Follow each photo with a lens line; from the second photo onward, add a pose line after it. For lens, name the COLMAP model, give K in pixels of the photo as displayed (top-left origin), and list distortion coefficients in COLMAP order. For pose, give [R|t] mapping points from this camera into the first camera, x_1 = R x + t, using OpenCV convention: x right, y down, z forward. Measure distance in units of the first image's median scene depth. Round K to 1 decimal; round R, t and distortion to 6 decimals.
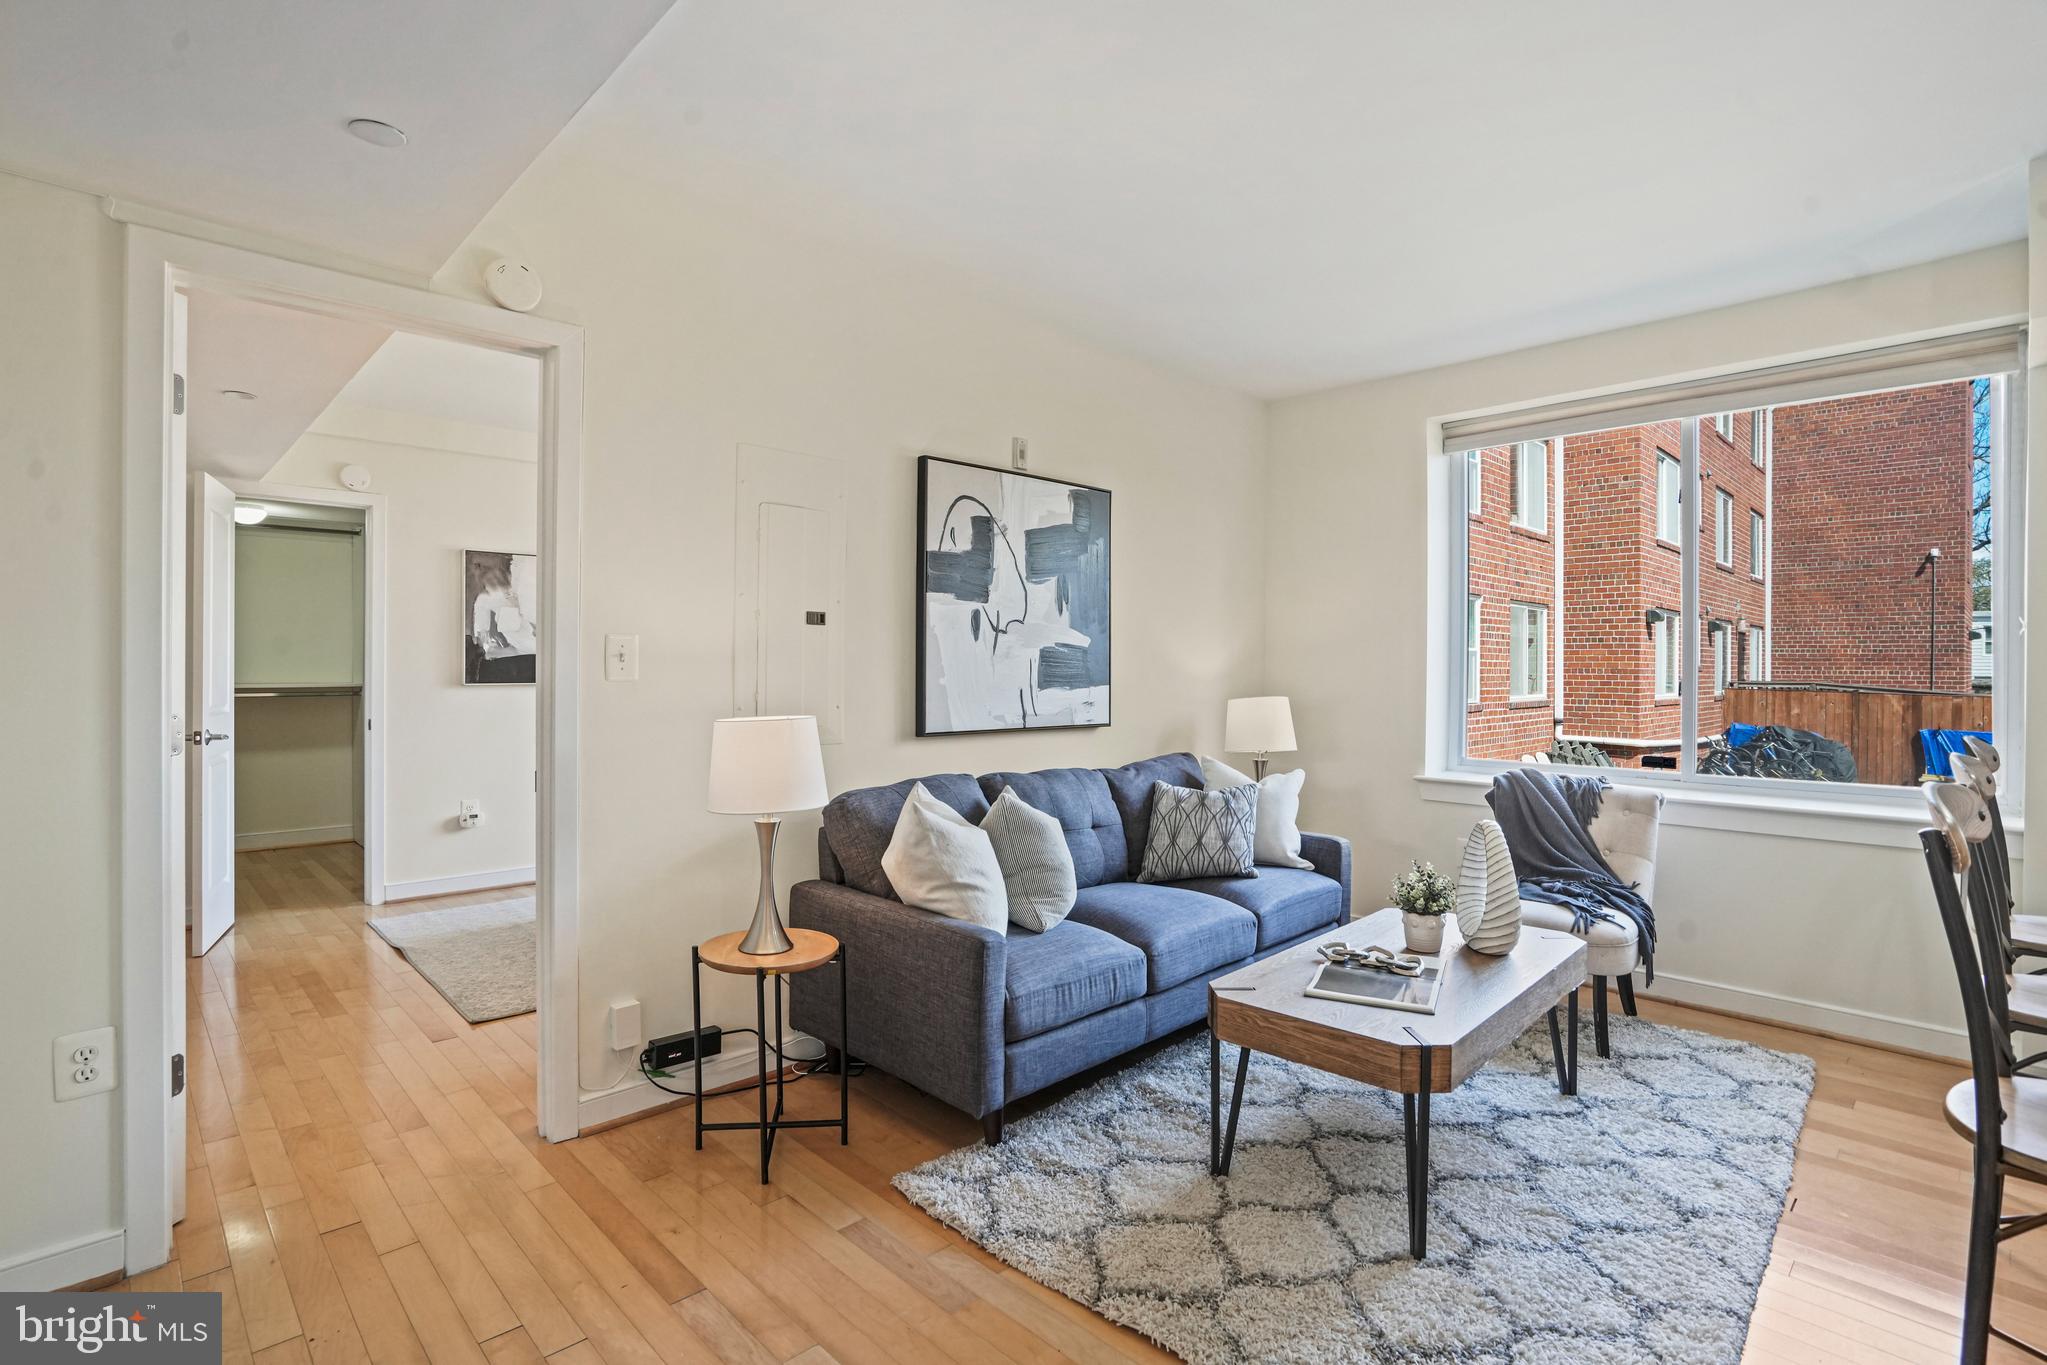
lens RADIAL K [[992.1, 0, 1012.9], [0, 992.1, 669.5], [0, 0, 1]] dist [-0.057020, 0.026593]
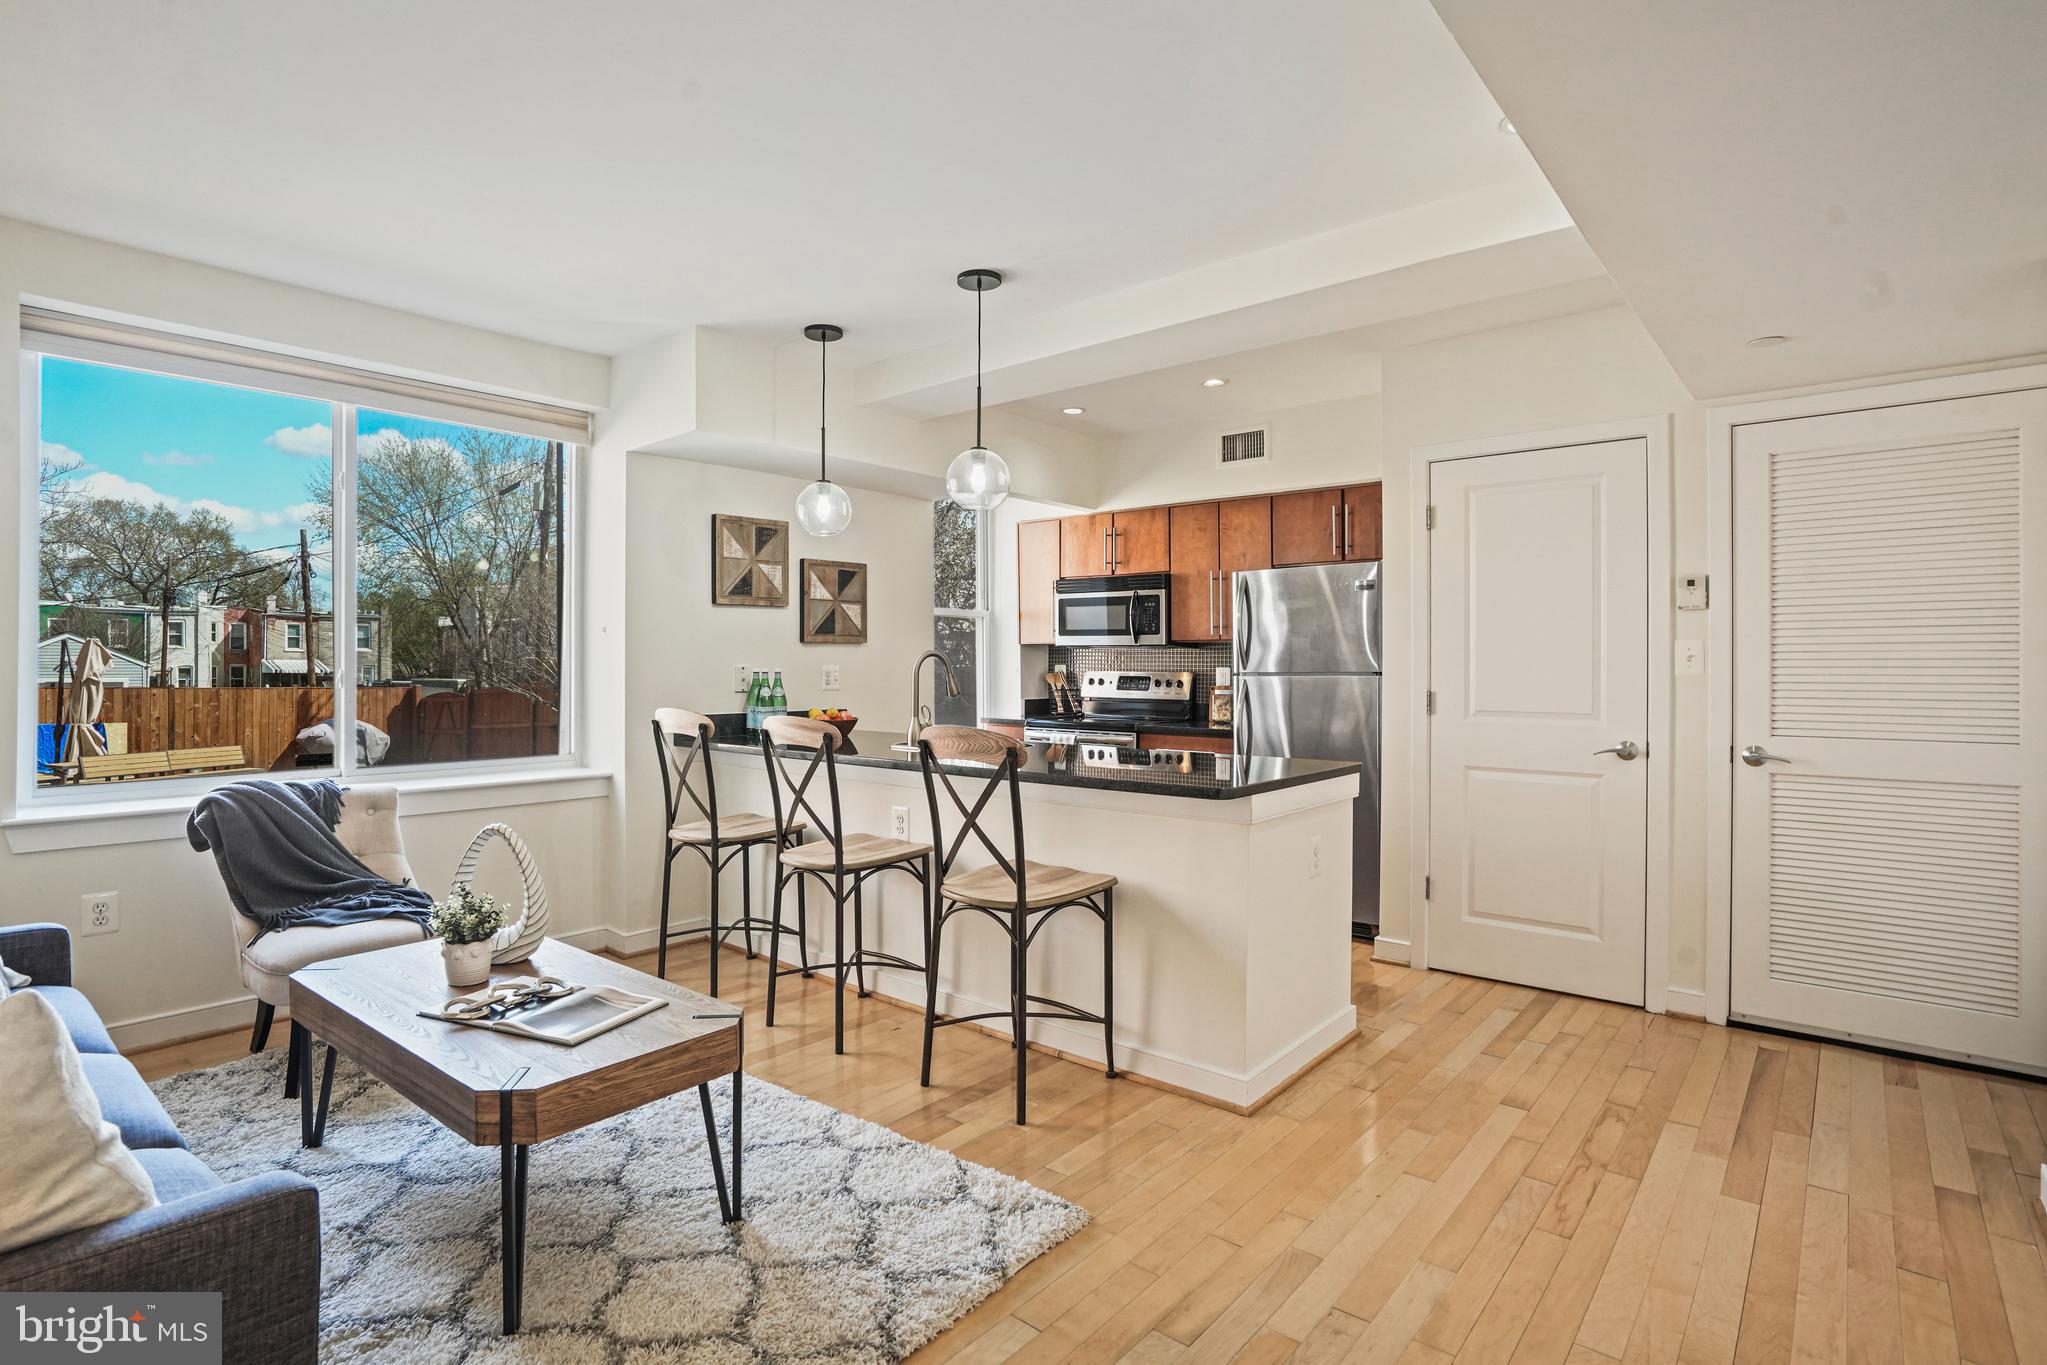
lens RADIAL K [[1012.8, 0, 1005.1], [0, 1012.8, 666.9], [0, 0, 1]] dist [-0.059397, 0.028687]
pose [[-0.096952, -0.007751, 0.995259, -0.414067], [-0.000596, 0.999970, 0.007729, -0.003510], [-0.995289, 0.000156, -0.096953, 0.489688]]
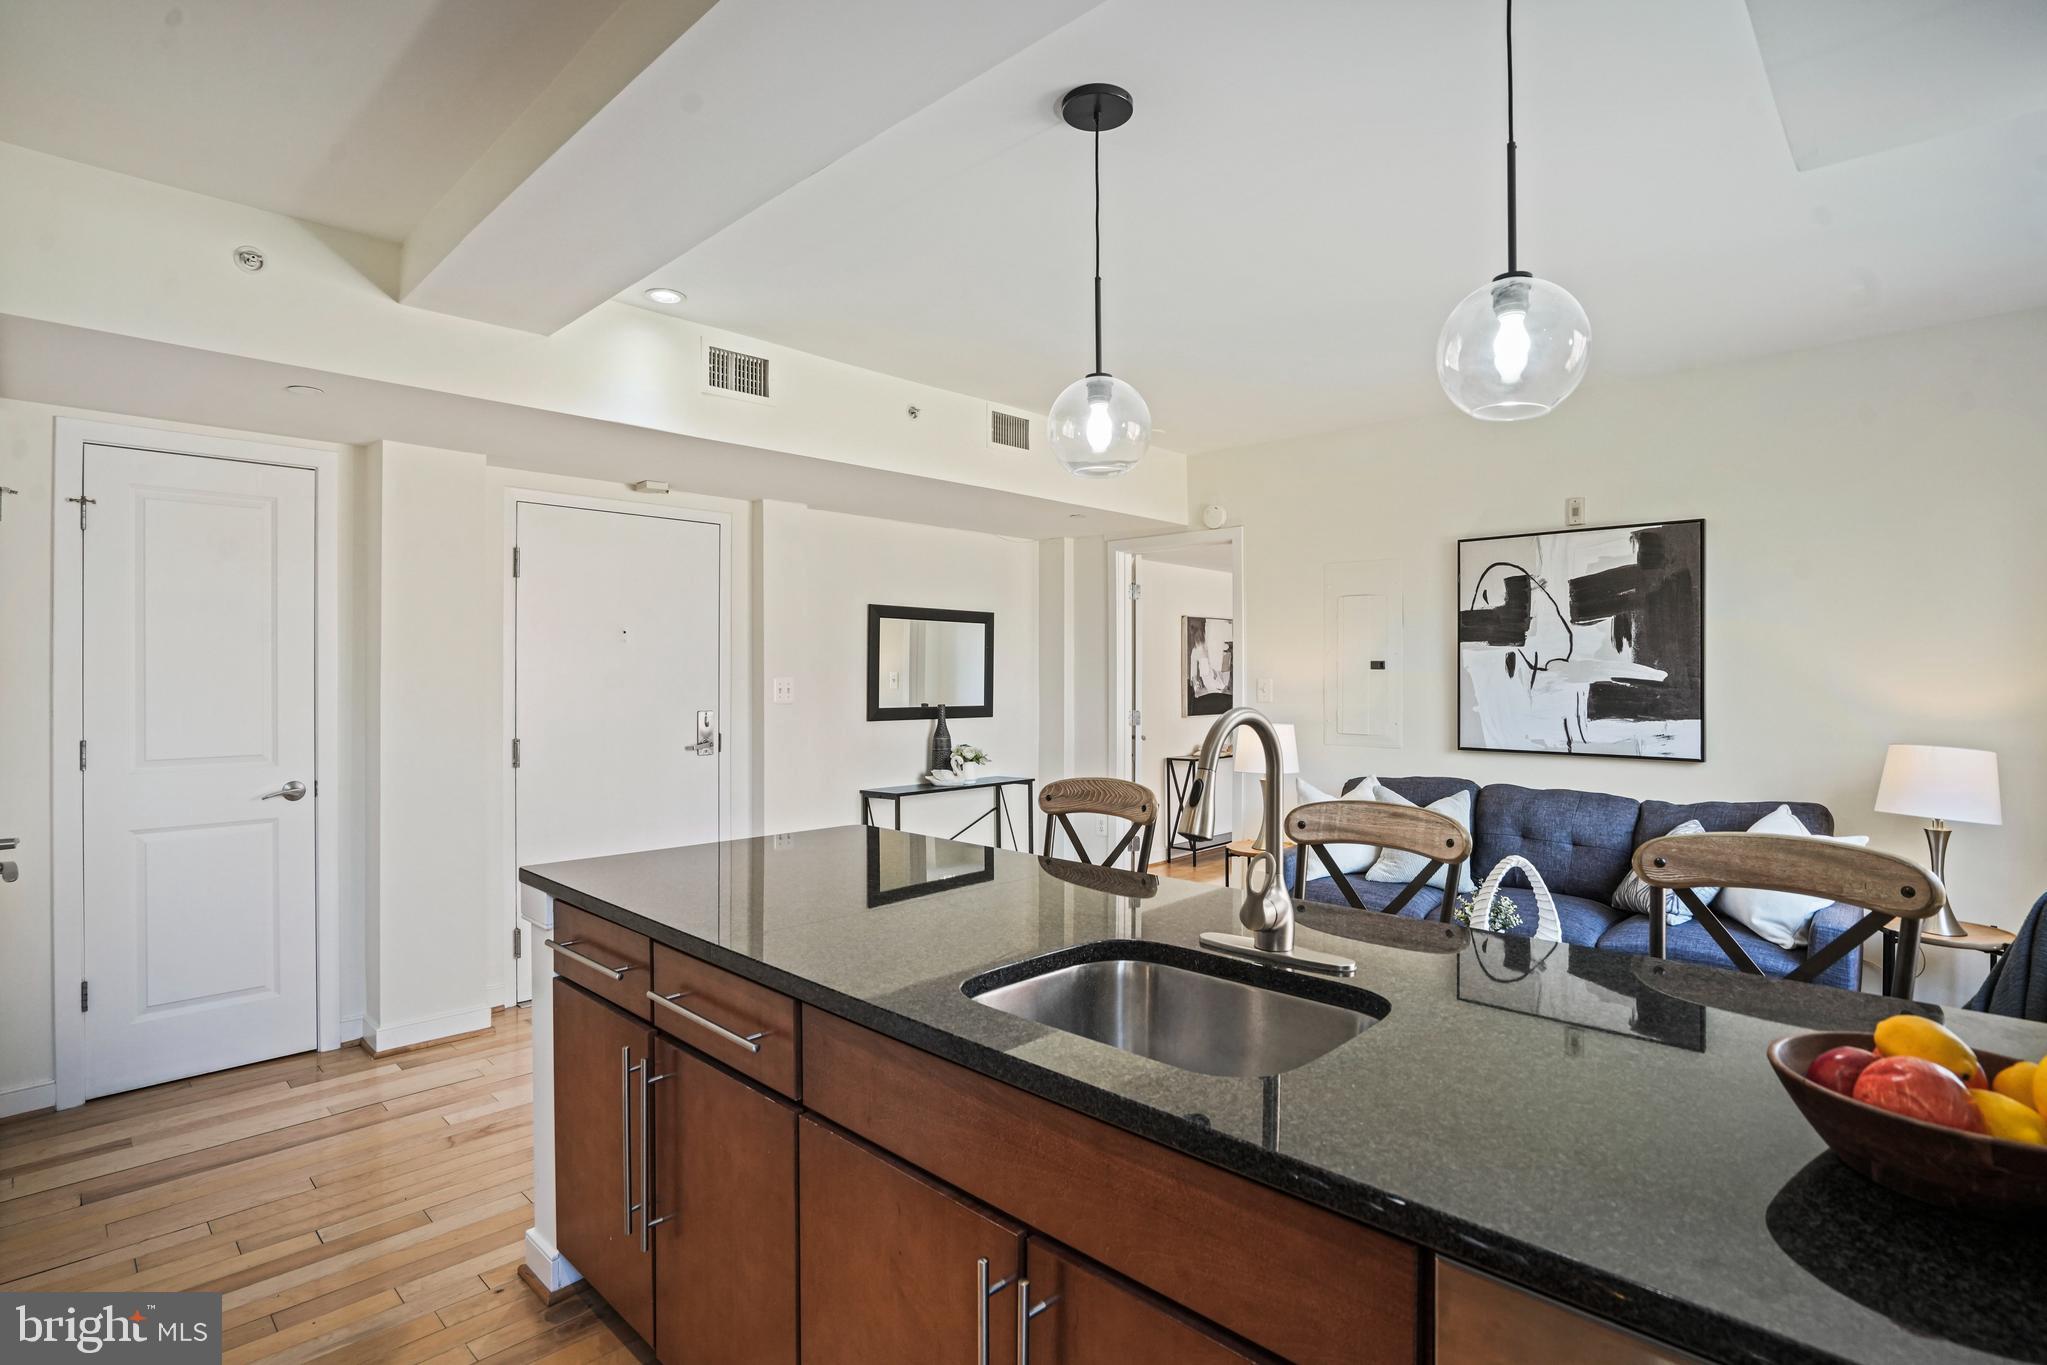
lens RADIAL K [[1012.8, 0, 1005.1], [0, 1012.8, 666.9], [0, 0, 1]] dist [-0.059397, 0.028687]
pose [[0.023003, -0.010833, -0.999677, 1.251204], [-0.003126, 0.999936, -0.010908, -0.027775], [0.999731, 0.003376, 0.022968, 0.354474]]
